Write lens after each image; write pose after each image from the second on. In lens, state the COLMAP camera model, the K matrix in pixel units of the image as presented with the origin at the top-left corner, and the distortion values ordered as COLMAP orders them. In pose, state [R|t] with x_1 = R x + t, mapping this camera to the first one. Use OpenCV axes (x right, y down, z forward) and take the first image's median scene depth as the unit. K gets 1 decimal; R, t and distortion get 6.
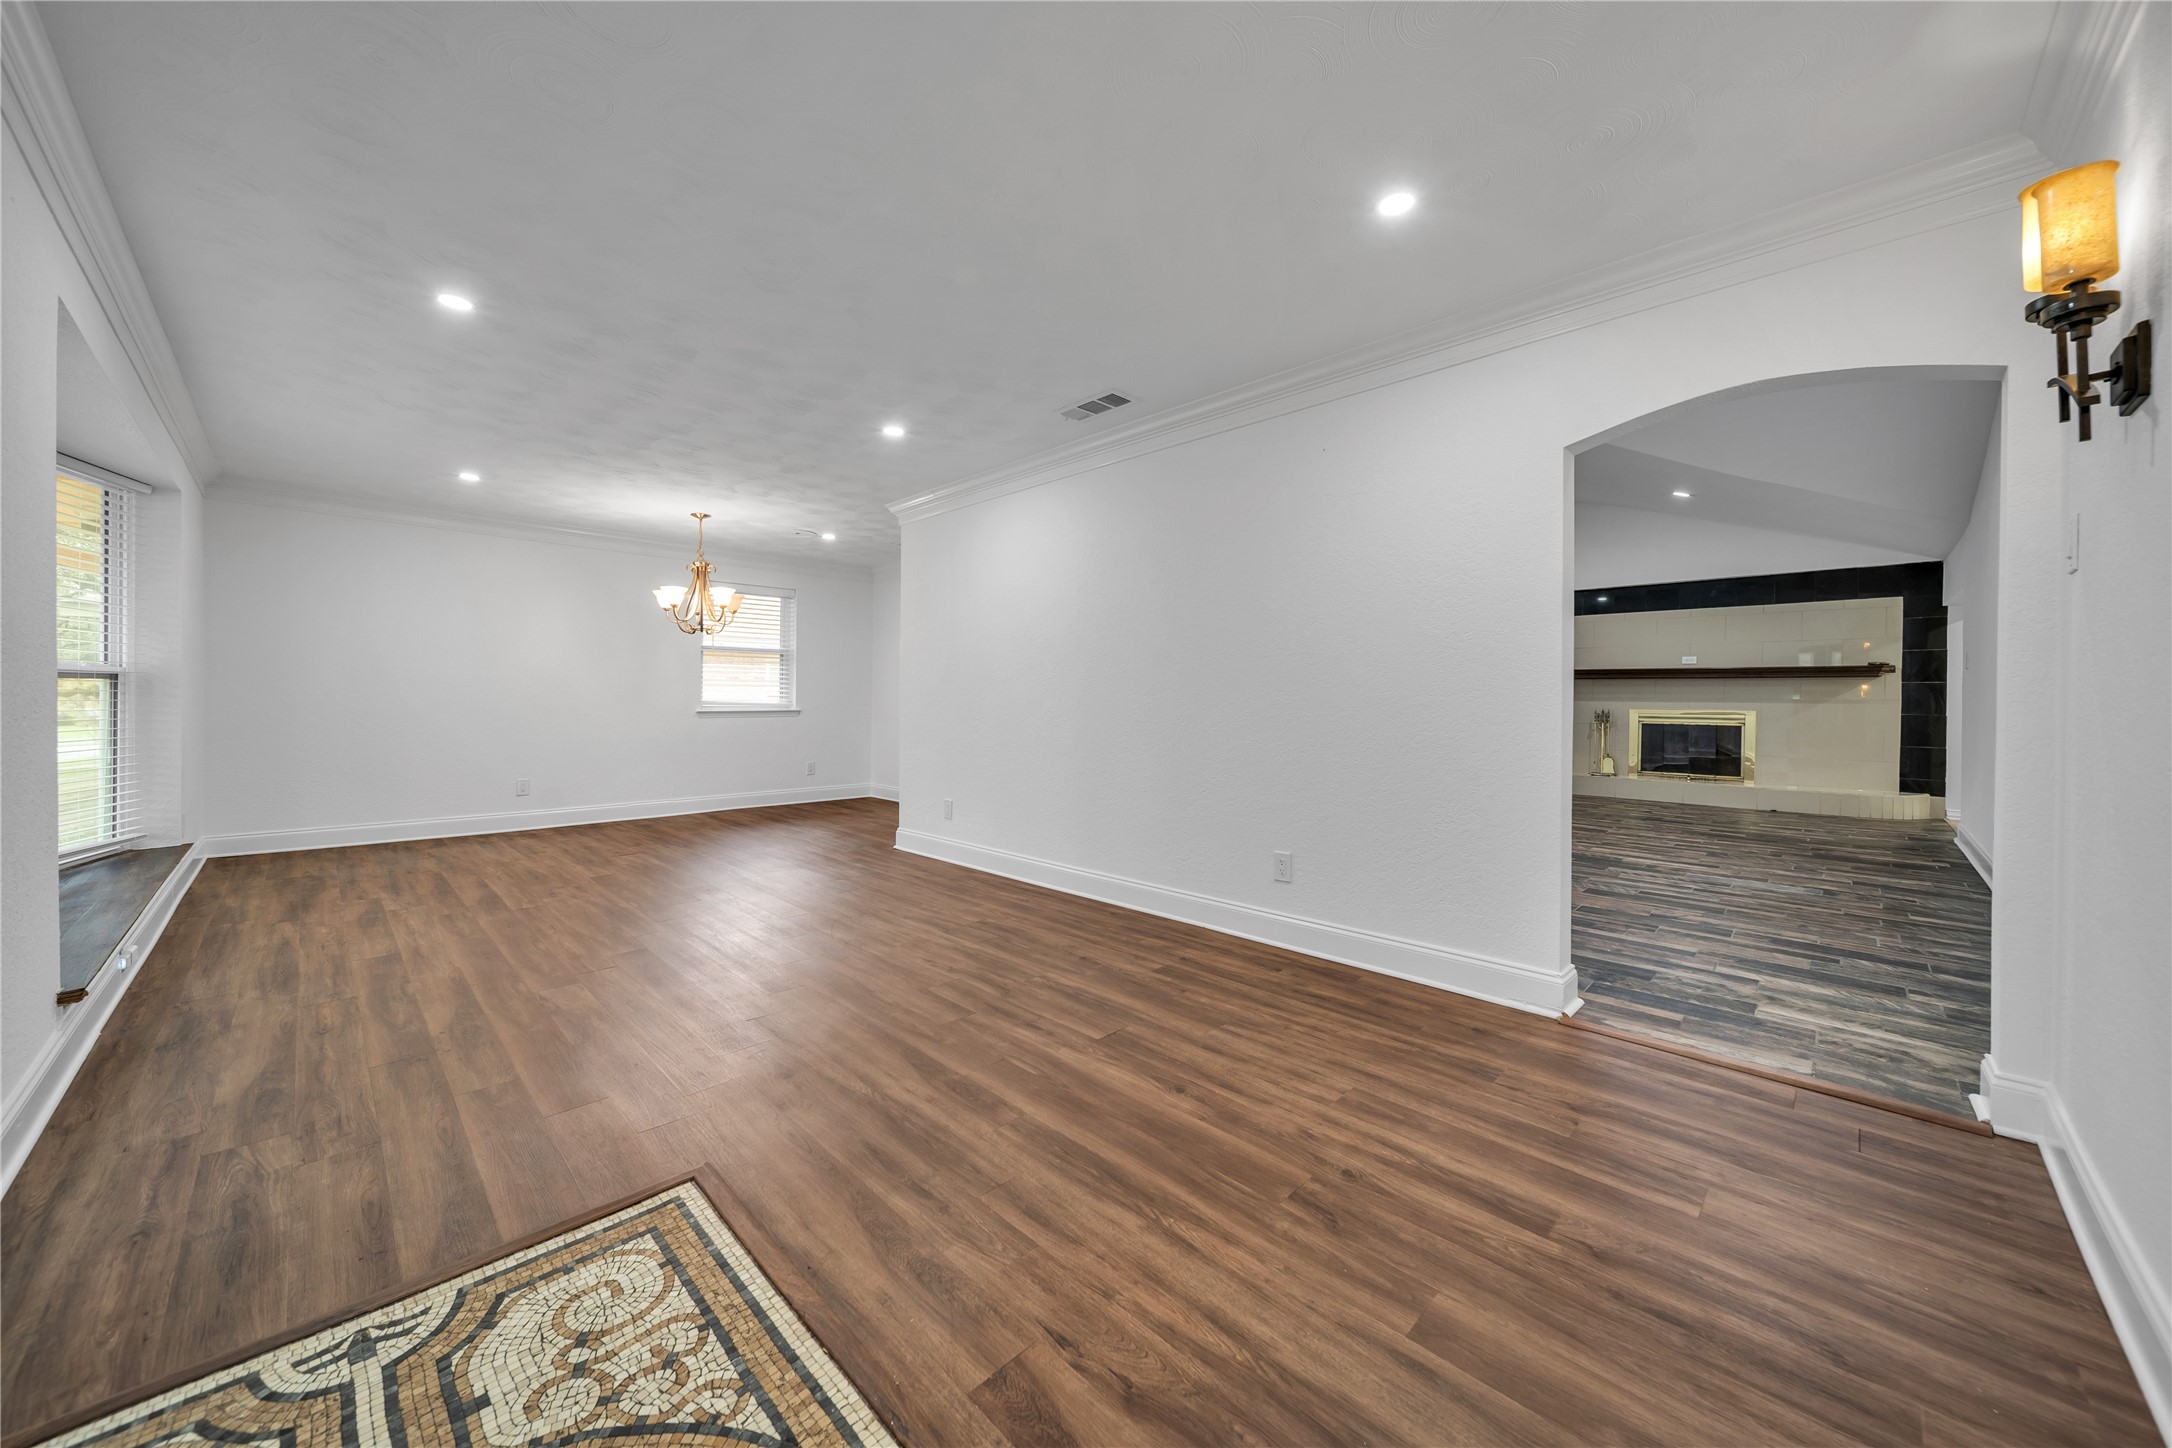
lens RADIAL K [[781.5, 0, 1077.9], [0, 781.5, 706.6], [0, 0, 1]] dist [-0.000498, -0.000122]
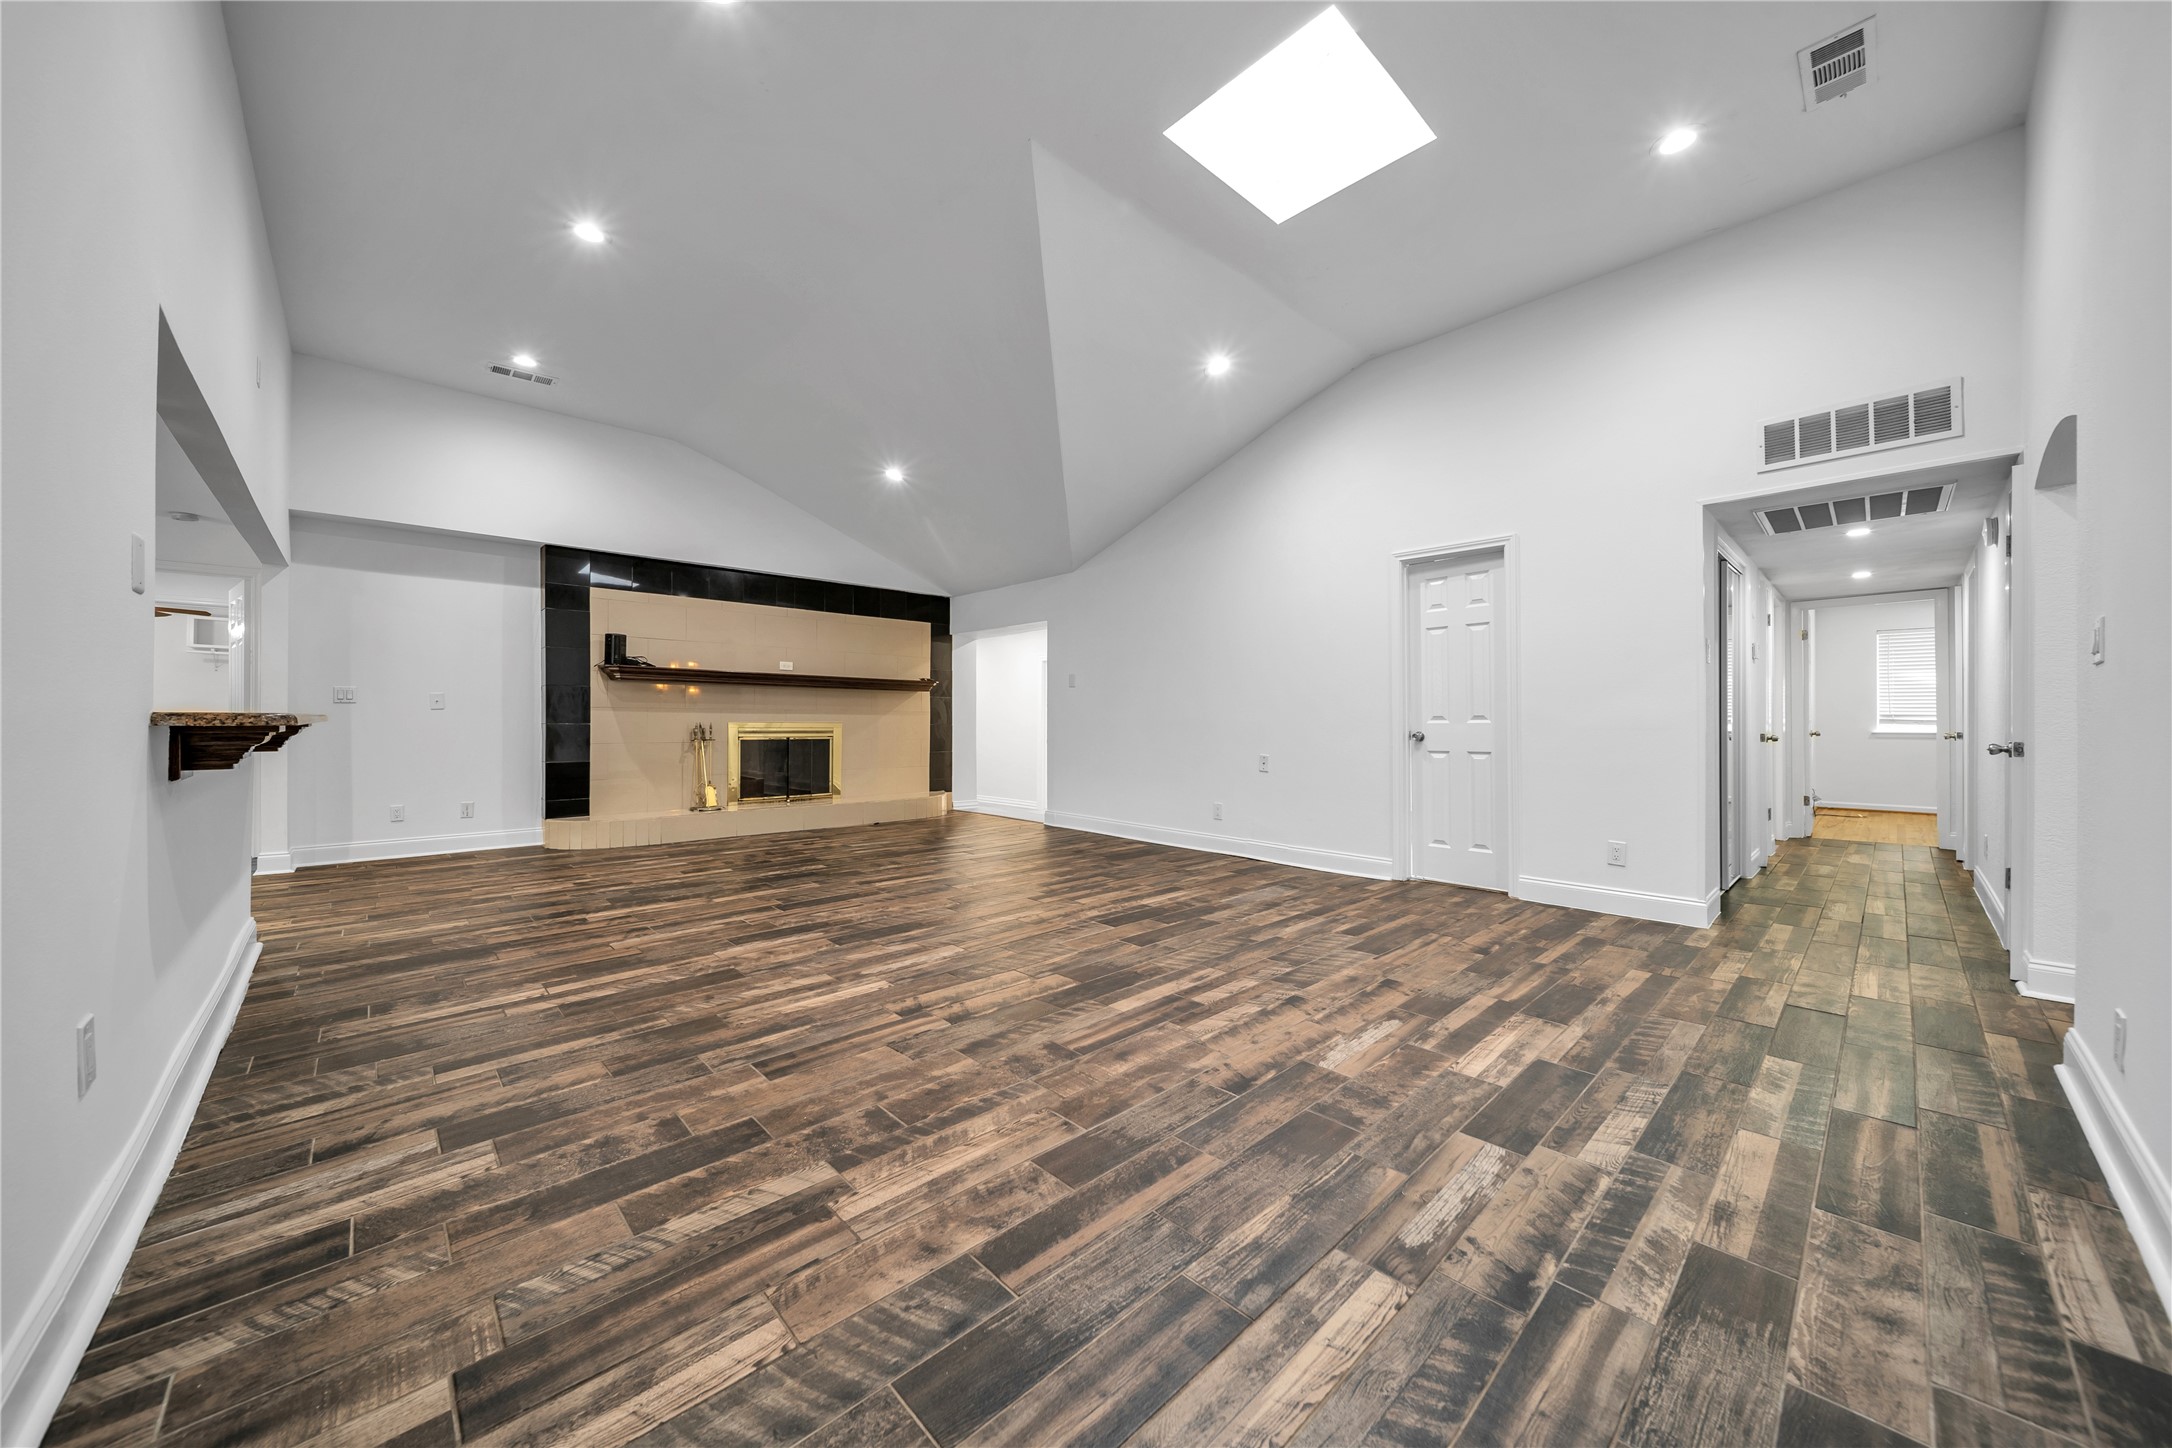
lens RADIAL K [[769.8, 0, 1080.8], [0, 769.8, 721.4], [0, 0, 1]] dist [-0.000753, -0.000172]
pose [[0.034257, -0.011262, 0.999350, -0.076816], [-0.000326, 0.999936, 0.011280, -0.007449], [-0.999413, -0.000713, 0.034251, 0.734597]]
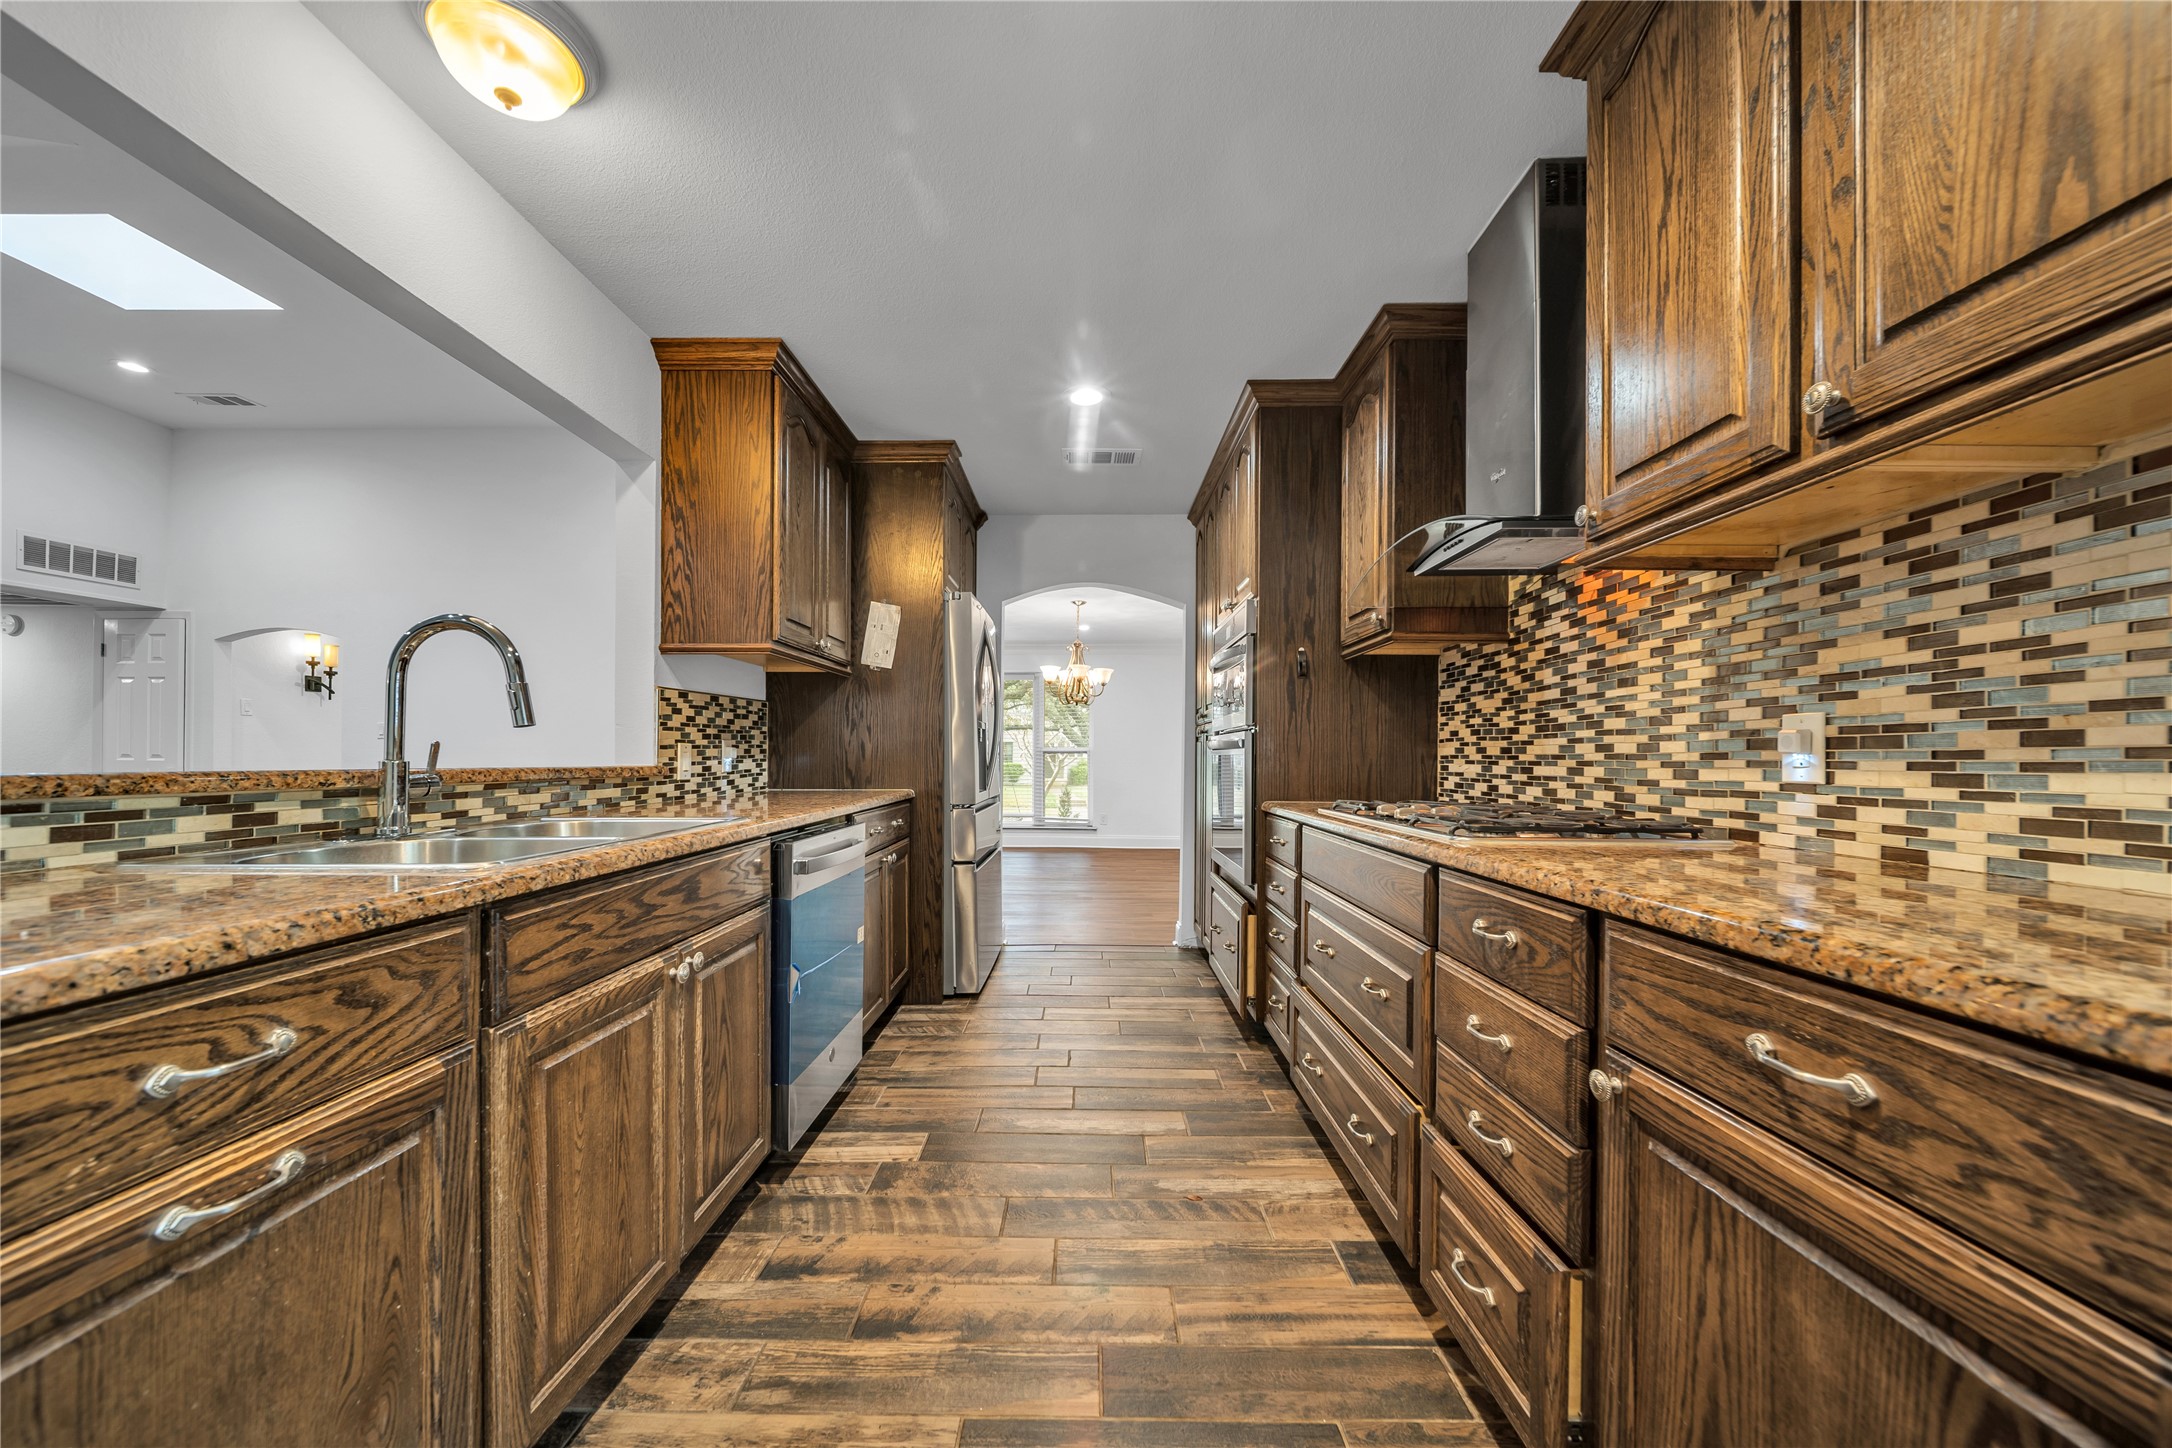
lens RADIAL K [[778.2, 0, 1088.1], [0, 778.2, 758.6], [0, 0, 1]] dist [-0.002303, -0.000223]
pose [[-0.707840, -0.014152, -0.706231, 0.246601], [-0.015074, 0.999874, -0.004927, -0.011667], [0.706212, 0.007158, -0.707964, 1.407049]]
